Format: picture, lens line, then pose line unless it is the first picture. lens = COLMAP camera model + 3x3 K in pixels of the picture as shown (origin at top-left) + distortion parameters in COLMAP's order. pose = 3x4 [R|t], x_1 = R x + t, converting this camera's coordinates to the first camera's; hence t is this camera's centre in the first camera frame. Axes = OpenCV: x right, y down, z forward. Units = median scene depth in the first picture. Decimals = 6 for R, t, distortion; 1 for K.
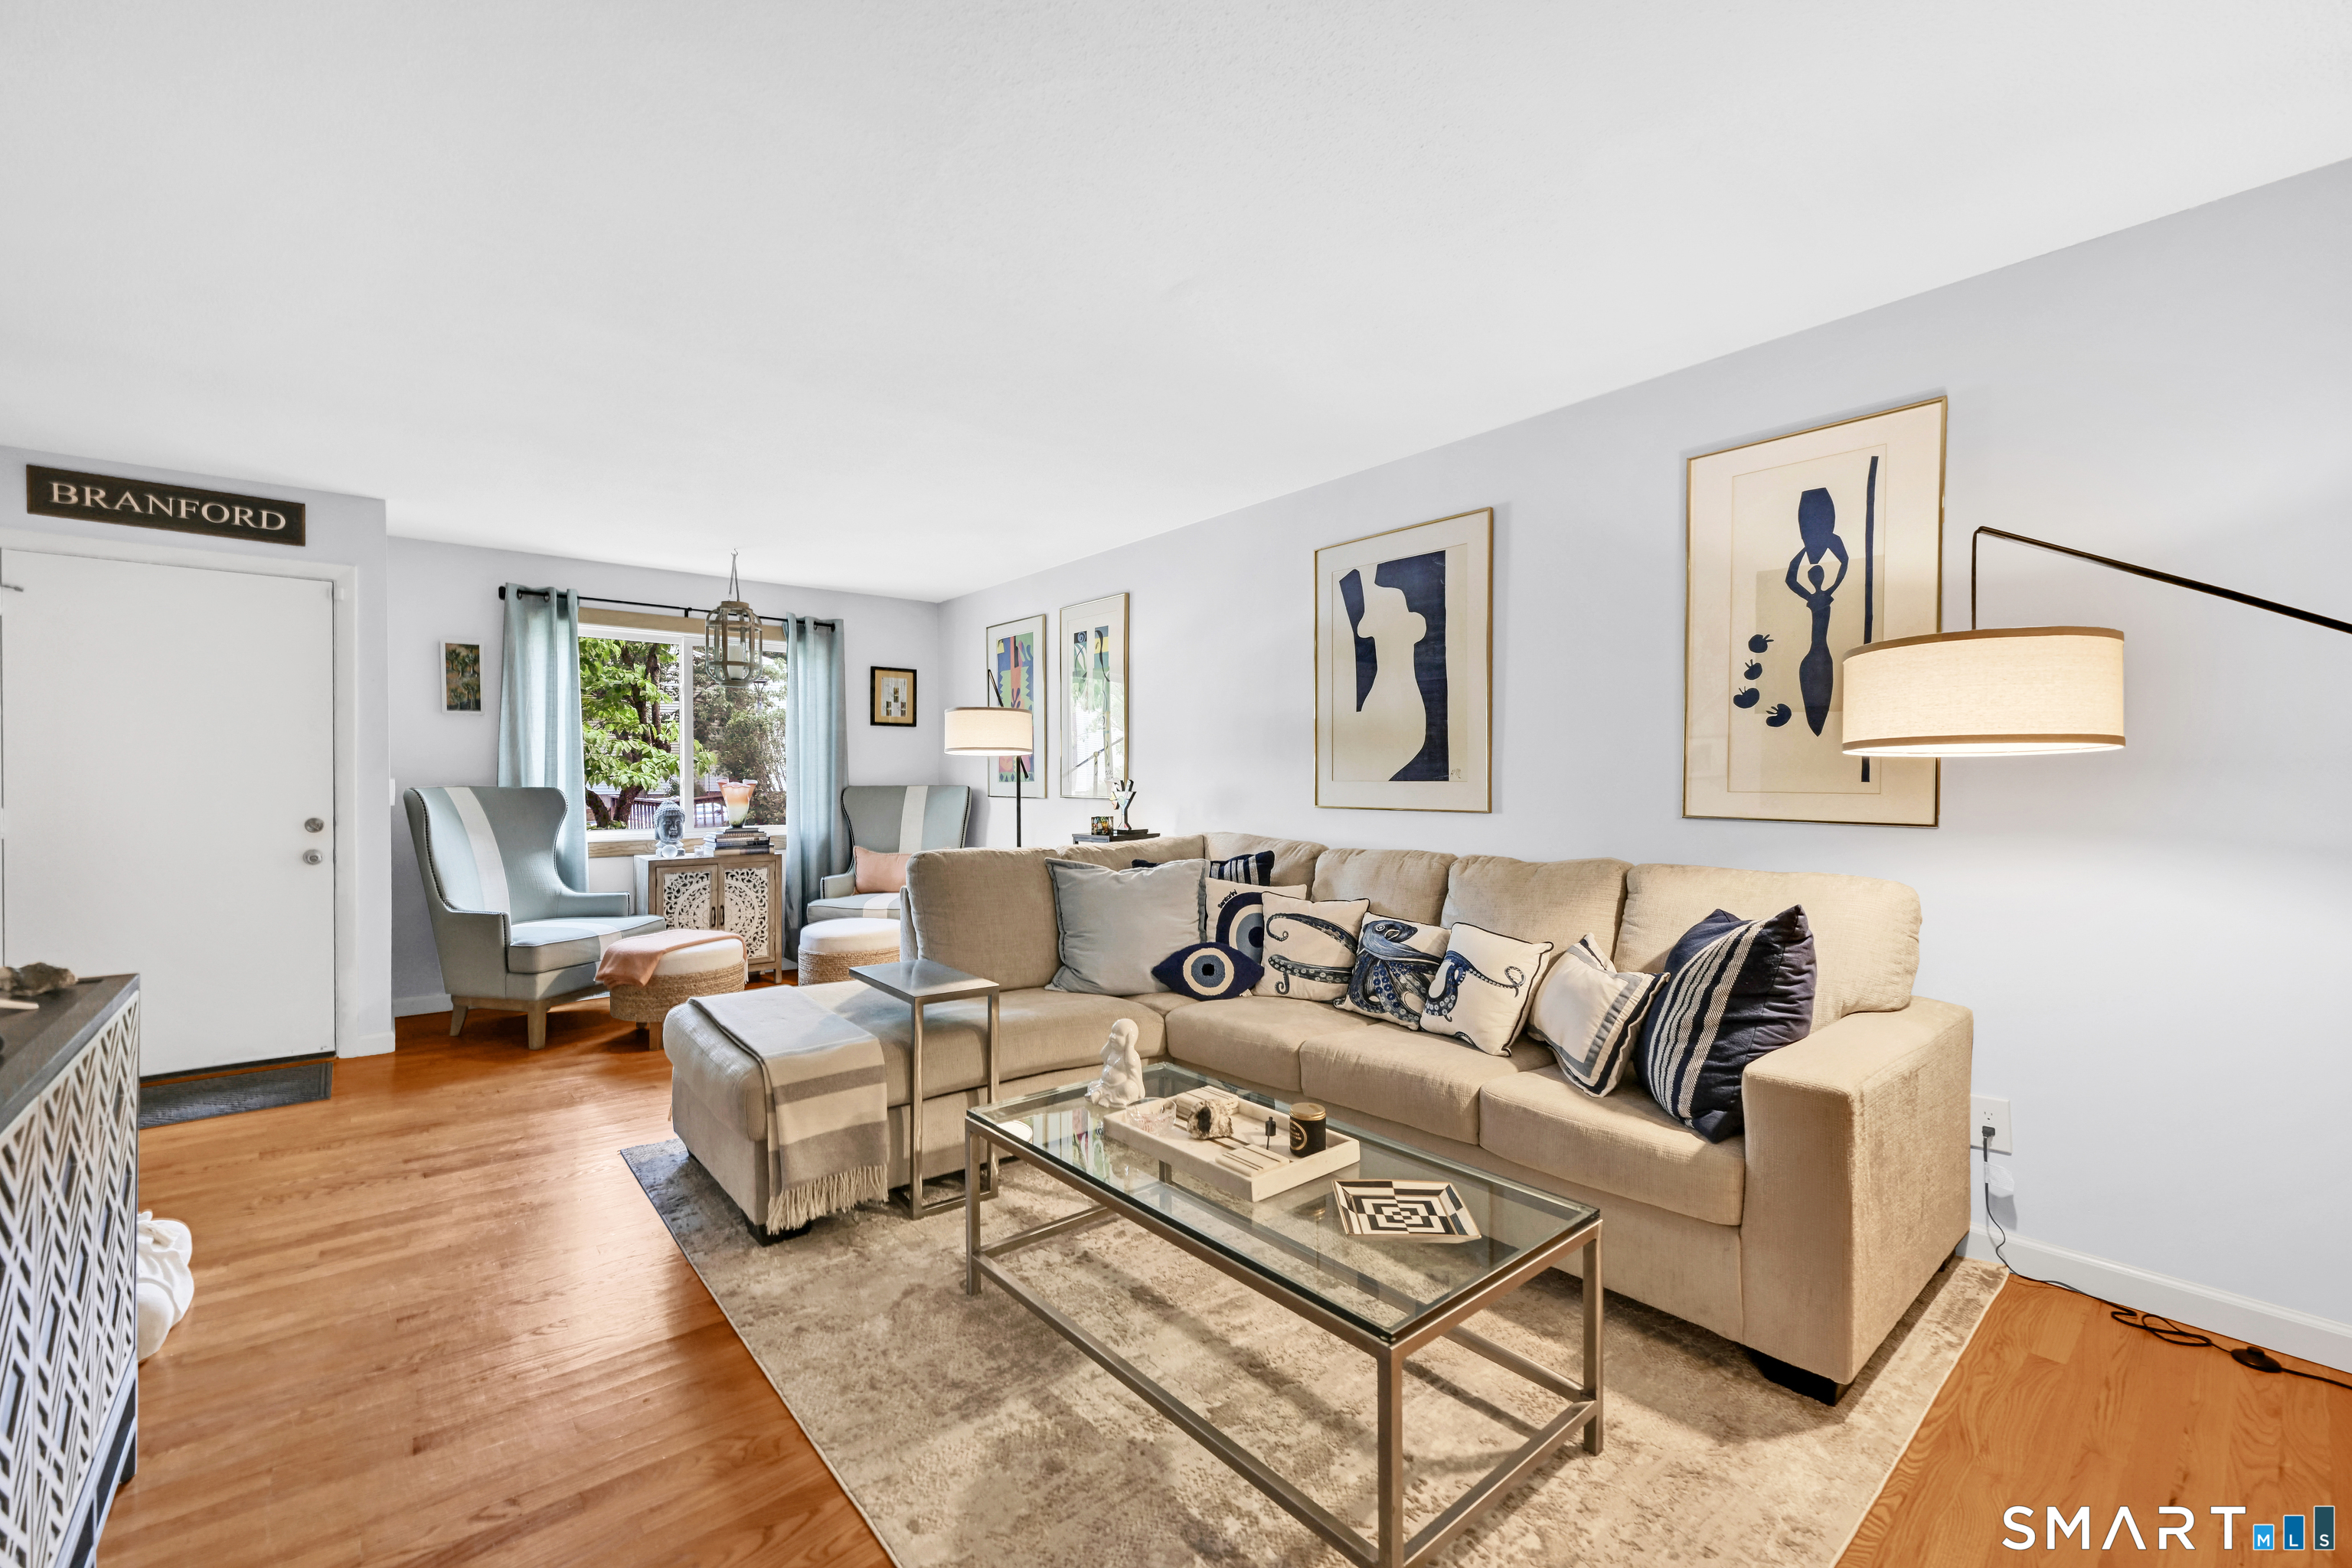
lens RADIAL K [[959.3, 0, 1180.9], [0, 959.3, 793.9], [0, 0, 1]] dist [-0.002983, 0.000536]
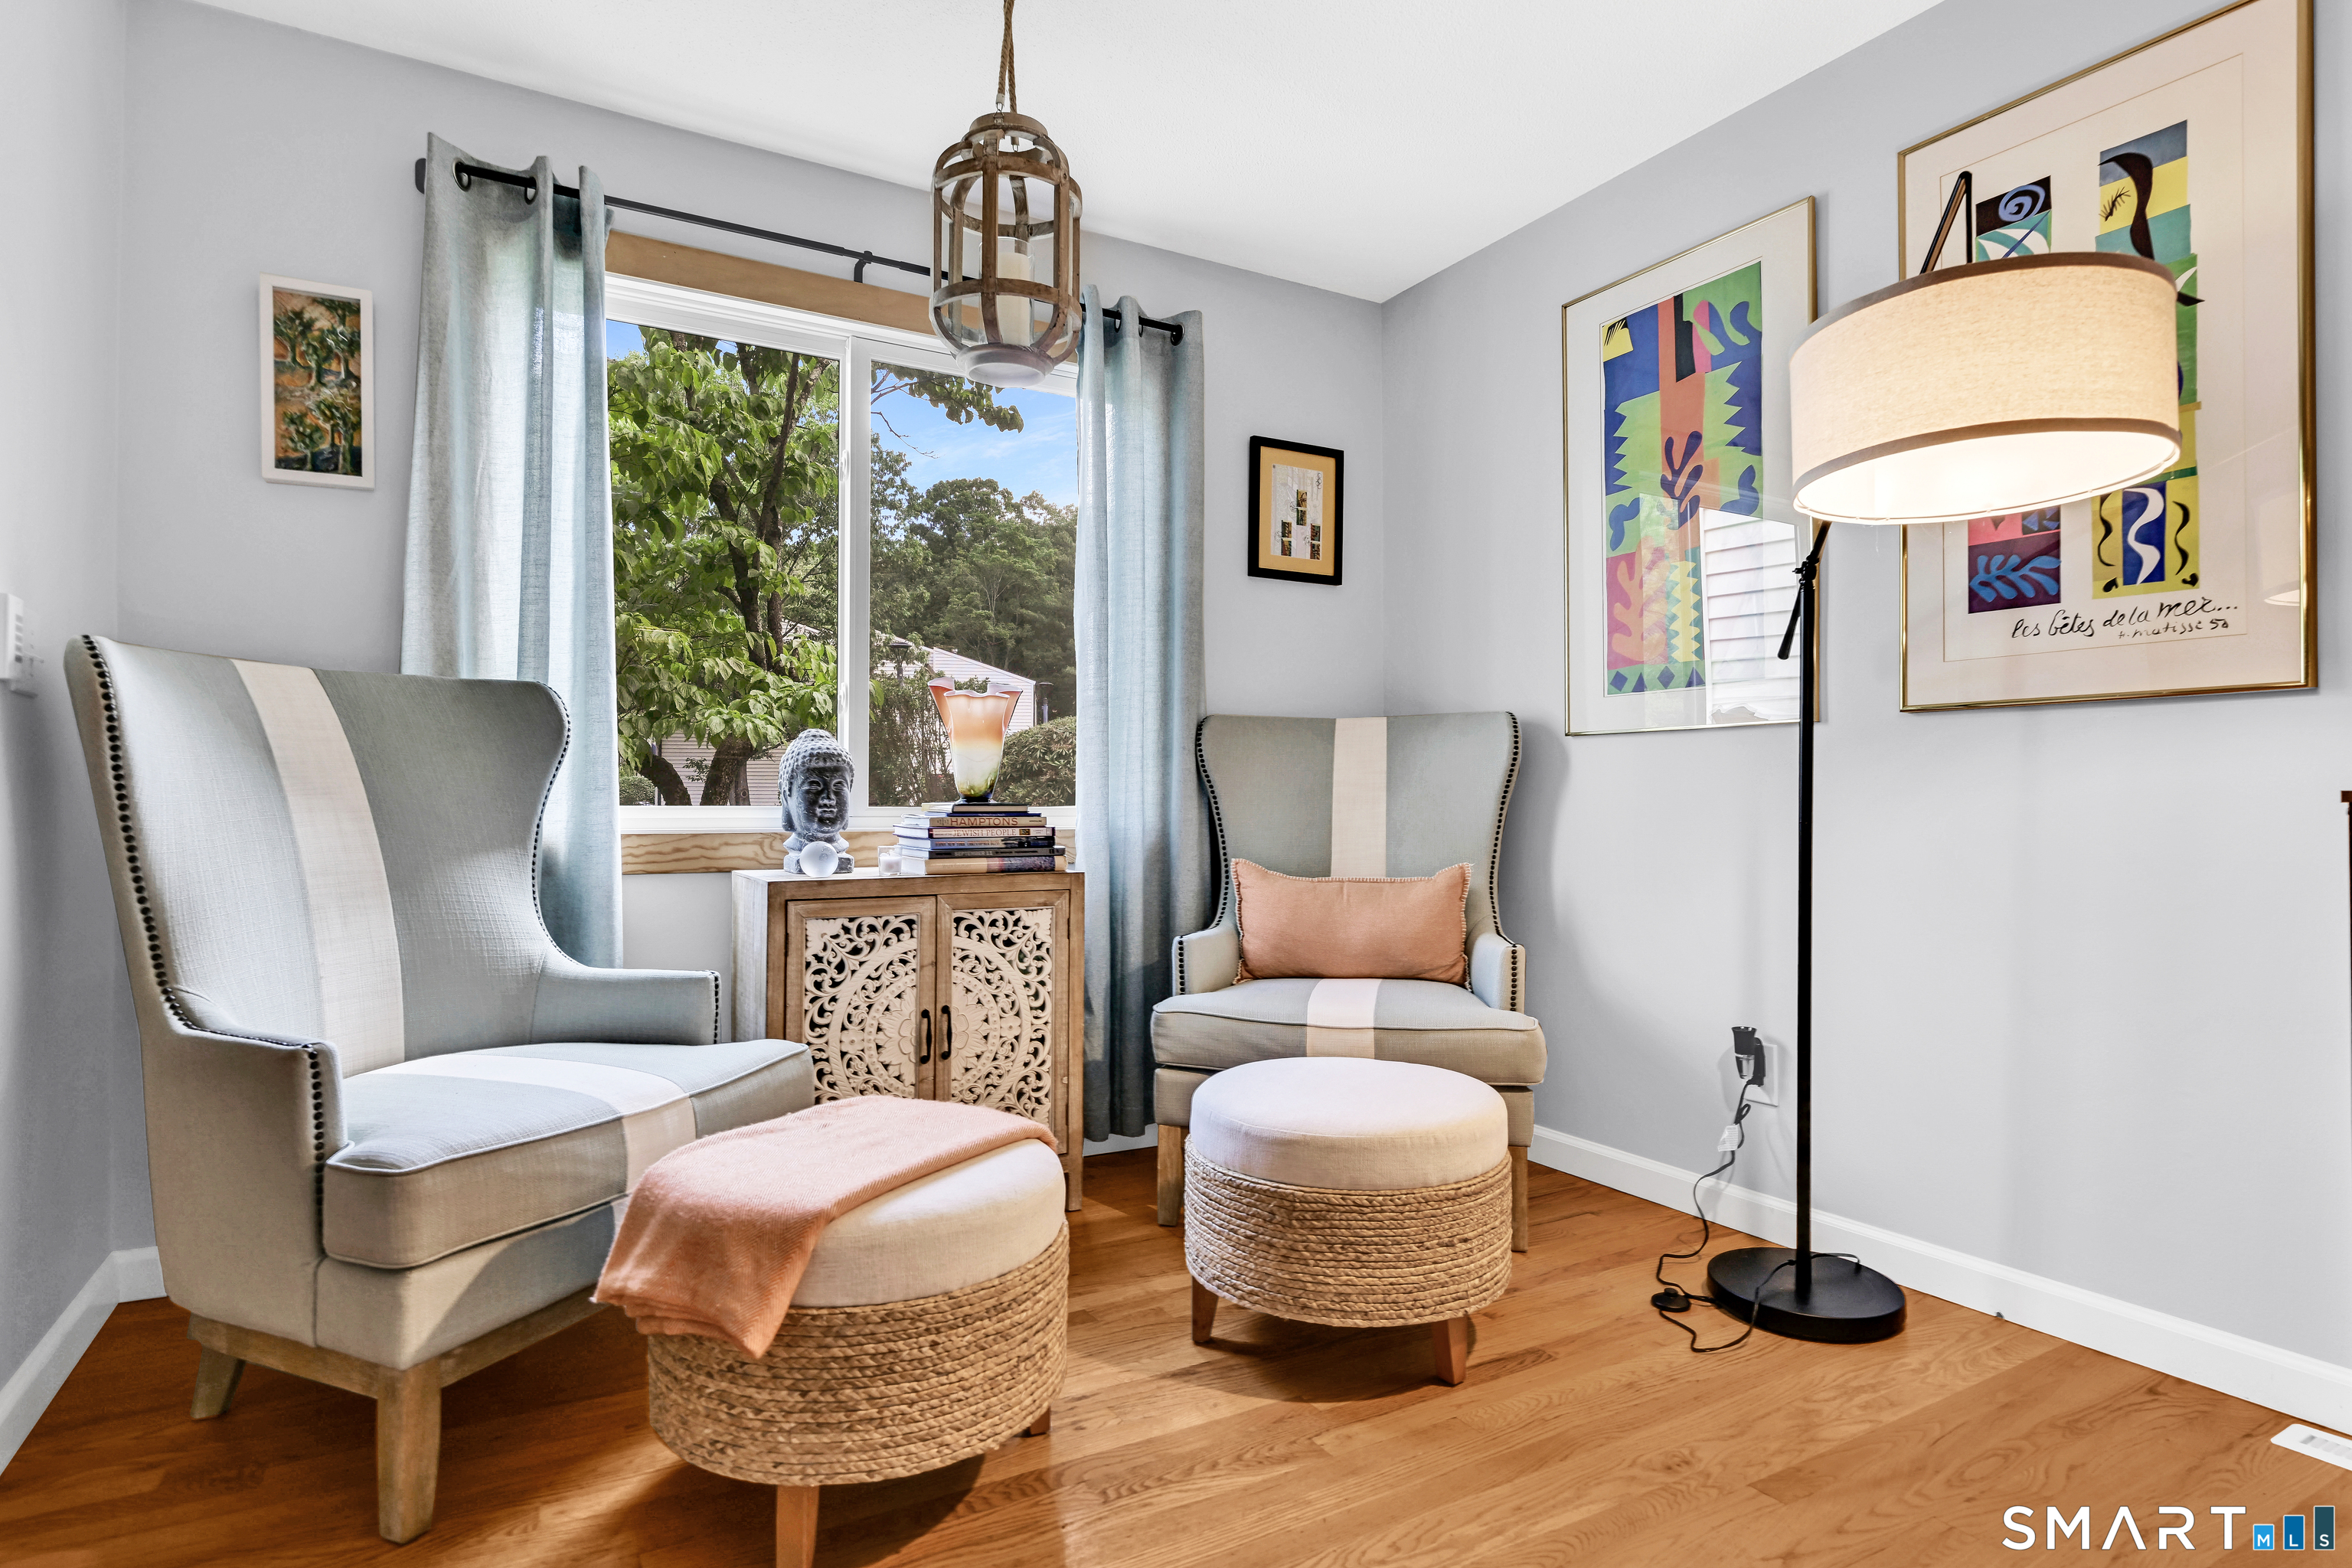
lens RADIAL K [[1244.0, 0, 1166.1], [0, 1244.0, 792.6], [0, 0, 1]] dist [-0.003268, -0.000514]
pose [[0.982766, -0.001141, -0.184853, -0.310794], [-0.003100, 0.999739, -0.022652, 0.044274], [0.184830, 0.022835, 0.982505, 0.547462]]
